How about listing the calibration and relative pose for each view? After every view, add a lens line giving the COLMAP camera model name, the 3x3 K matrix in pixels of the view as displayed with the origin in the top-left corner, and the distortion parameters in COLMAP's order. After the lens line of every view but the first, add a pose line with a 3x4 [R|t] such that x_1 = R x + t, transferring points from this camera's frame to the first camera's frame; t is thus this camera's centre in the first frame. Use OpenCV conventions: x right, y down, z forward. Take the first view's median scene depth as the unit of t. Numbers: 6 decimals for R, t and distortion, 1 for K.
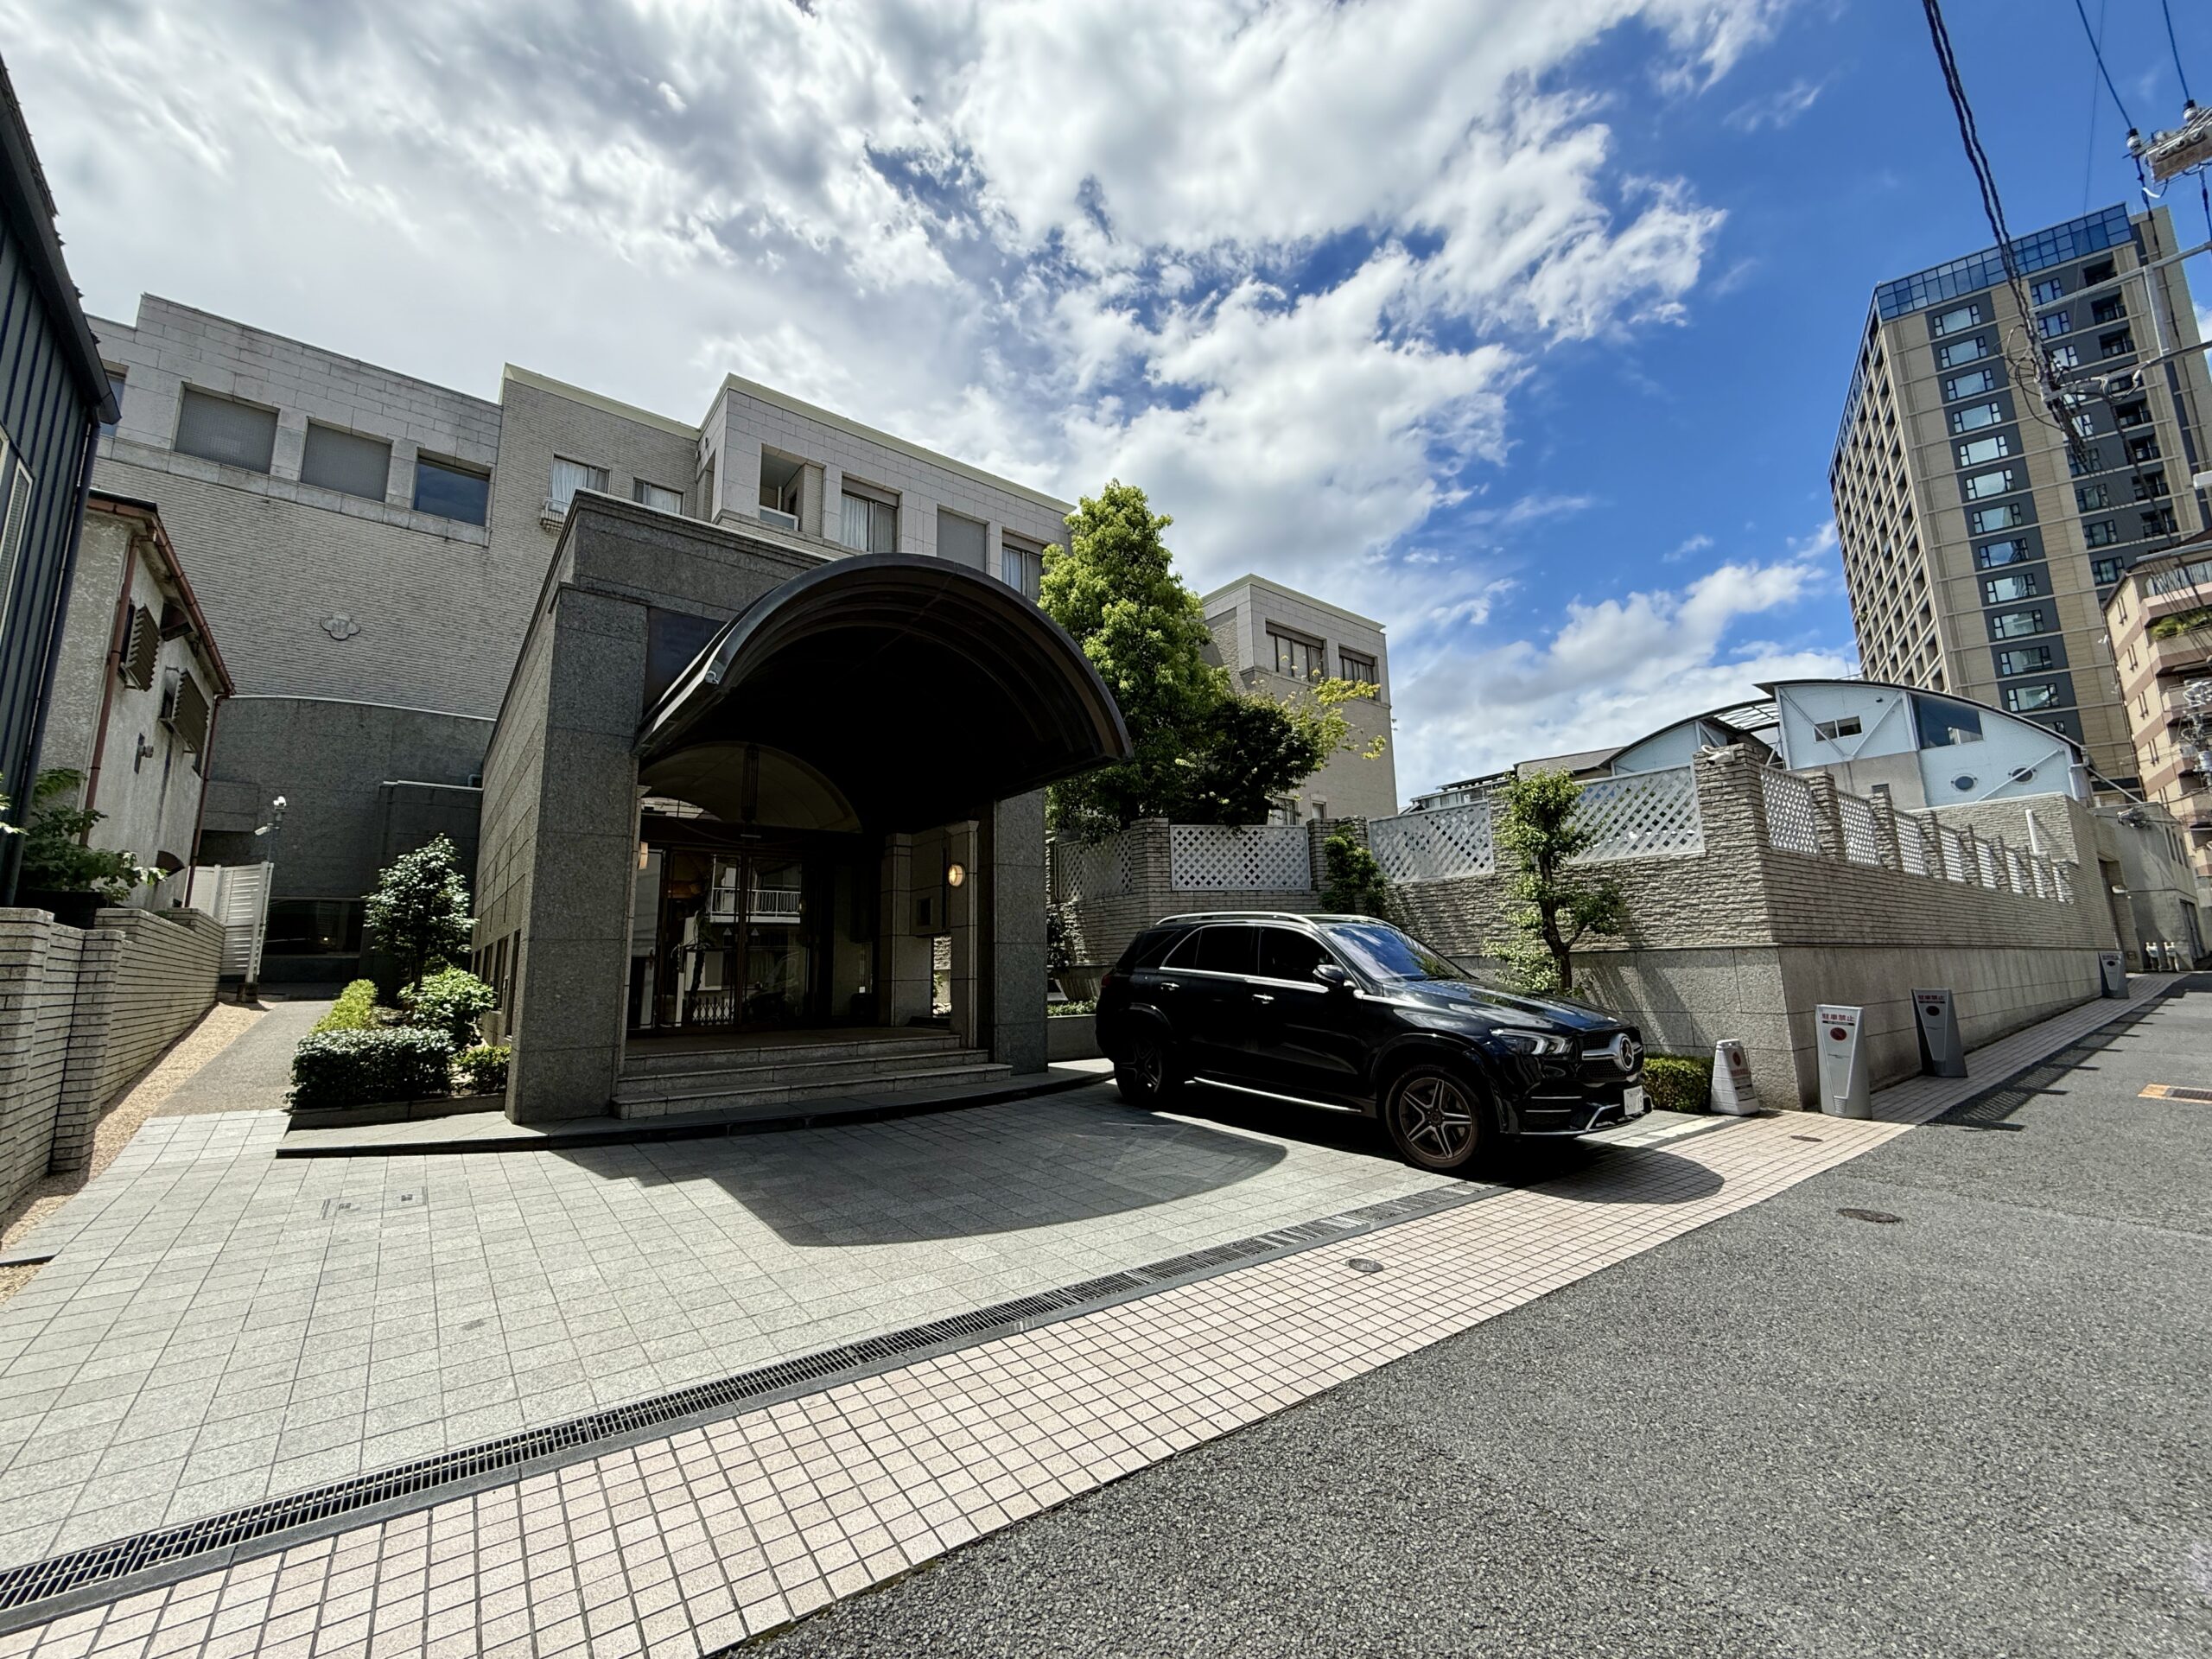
lens RADIAL K [[886.6, 0, 1103.2], [0, 886.6, 825.3], [0, 0, 1]] dist [-0.001707, -0.000083]
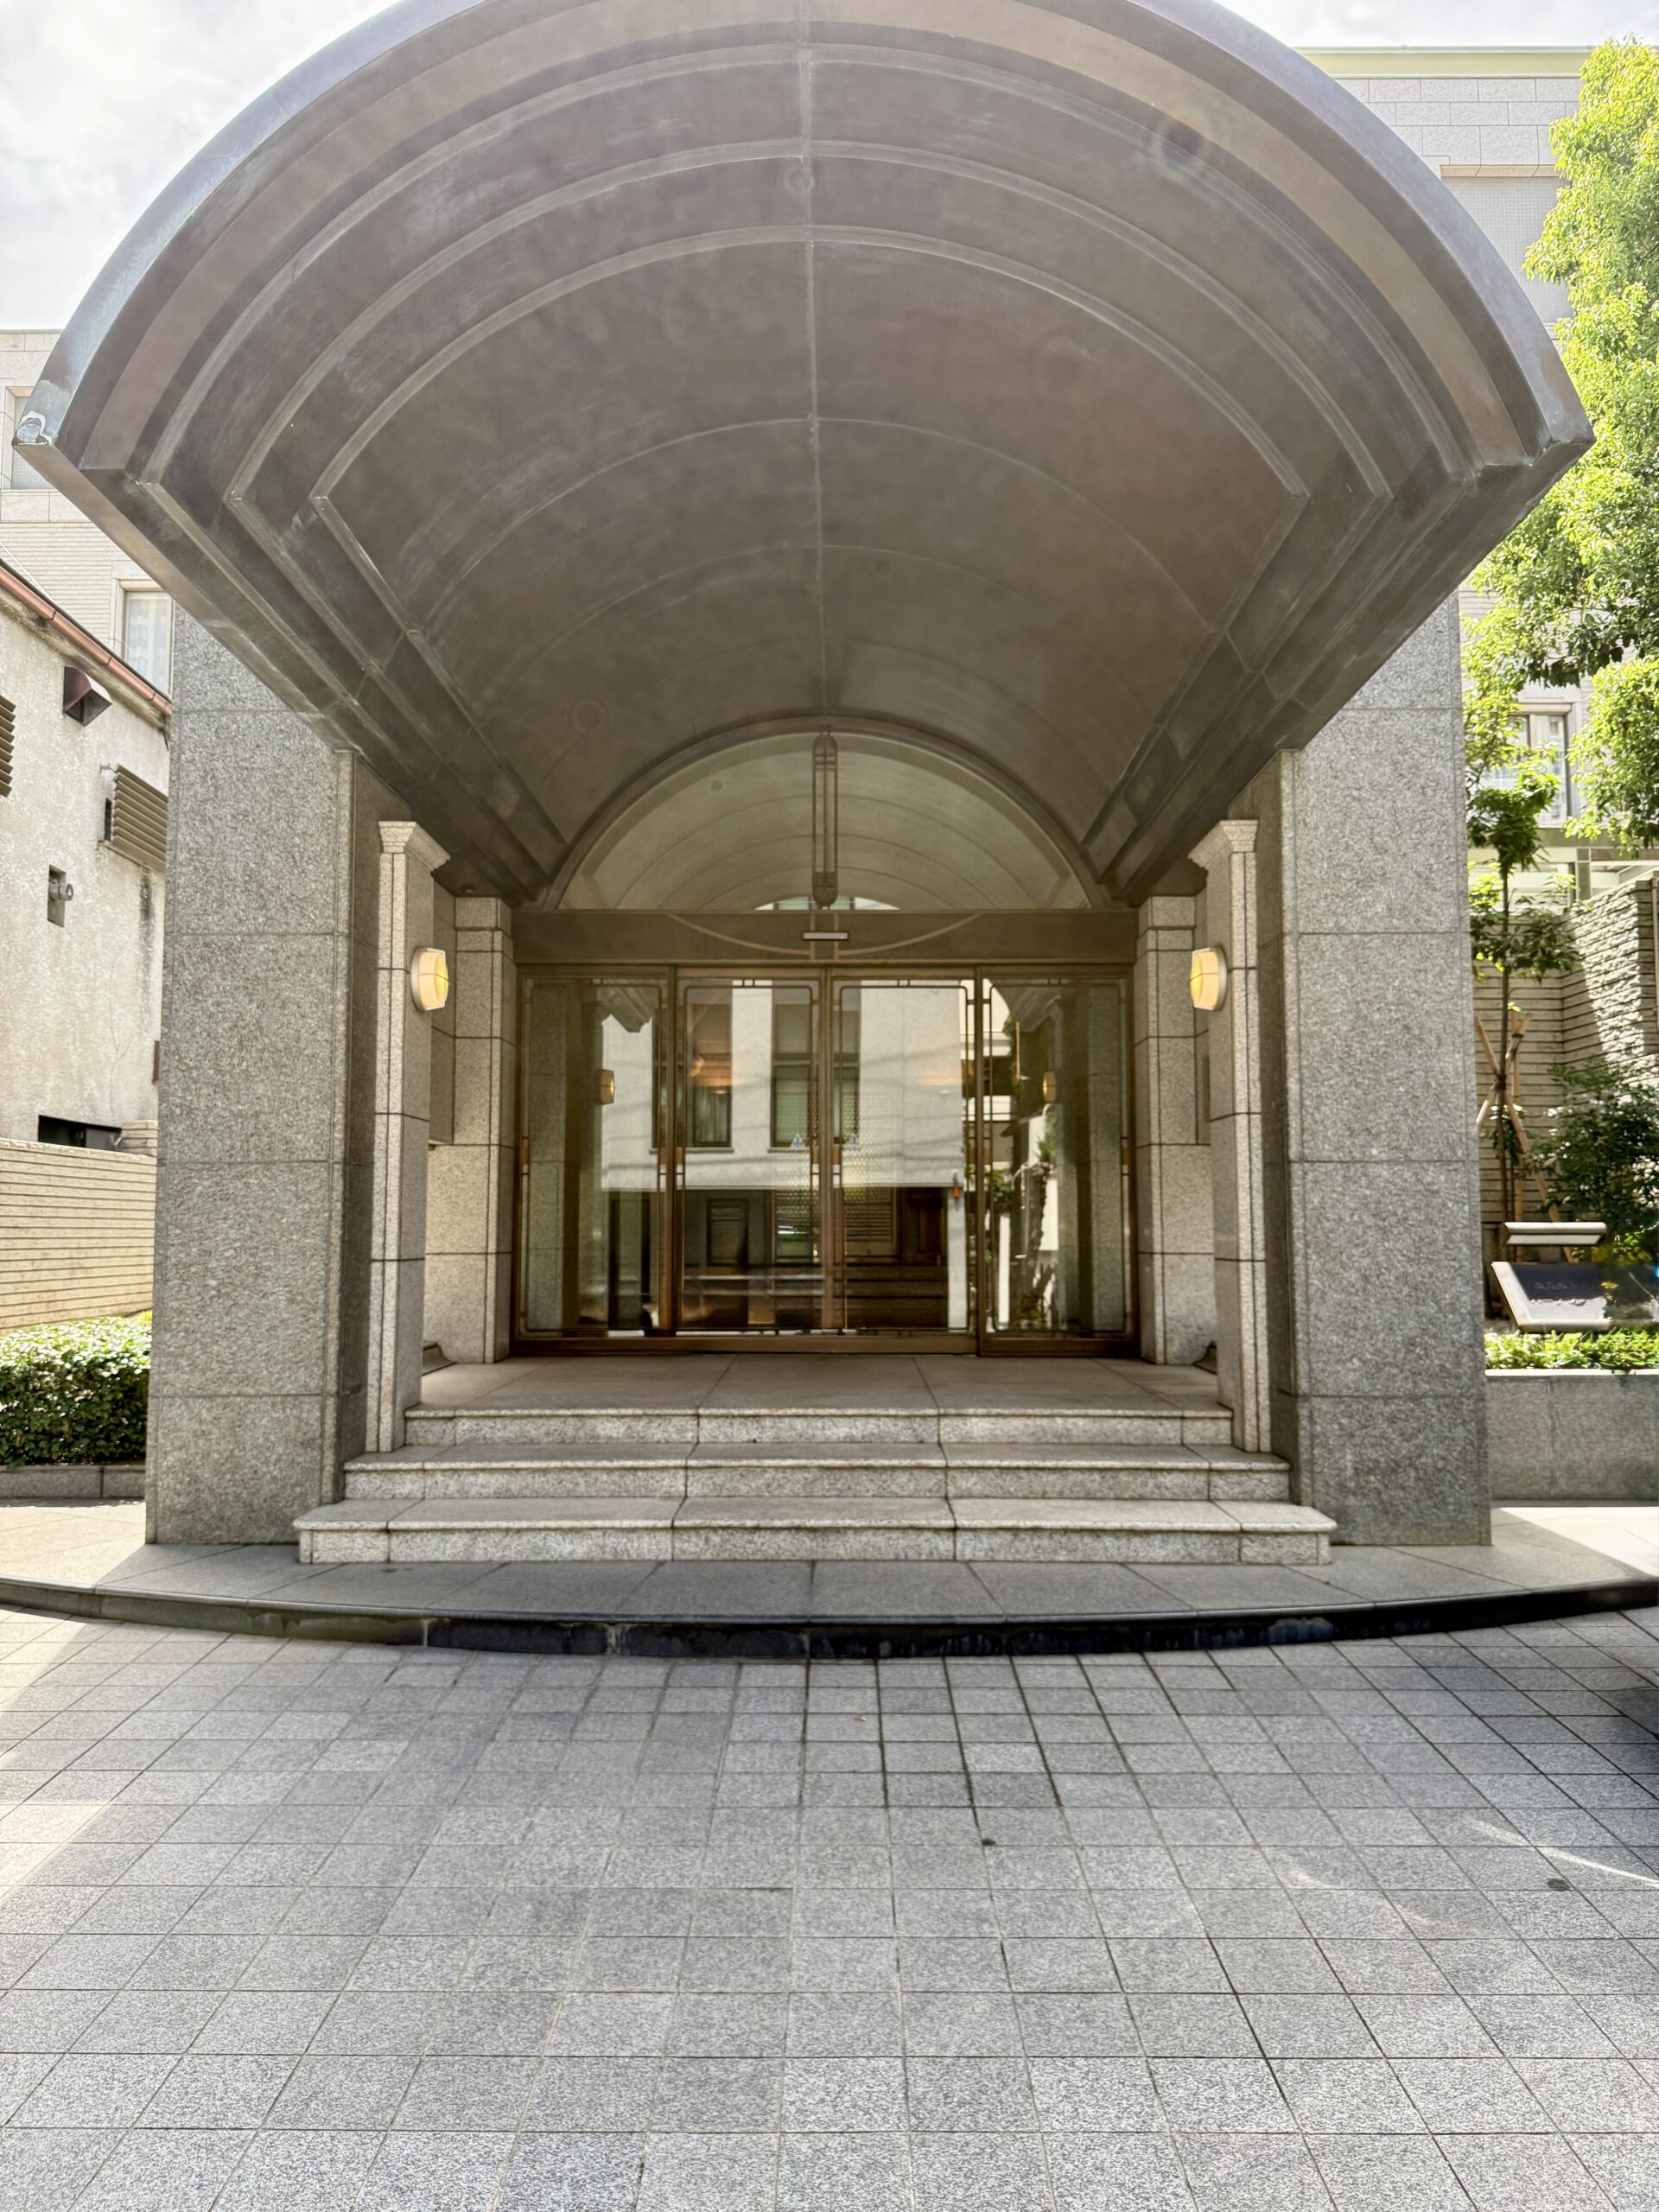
lens RADIAL K [[1557.5, 0, 833.2], [0, 1557.5, 1108.0], [0, 0, 1]] dist [0.074046, 0.000632]
pose [[0.787205, -0.033607, -0.615775, 0.121672], [0.087601, 0.994482, 0.057714, 0.066096], [0.610438, -0.099375, 0.785806, 0.441036]]
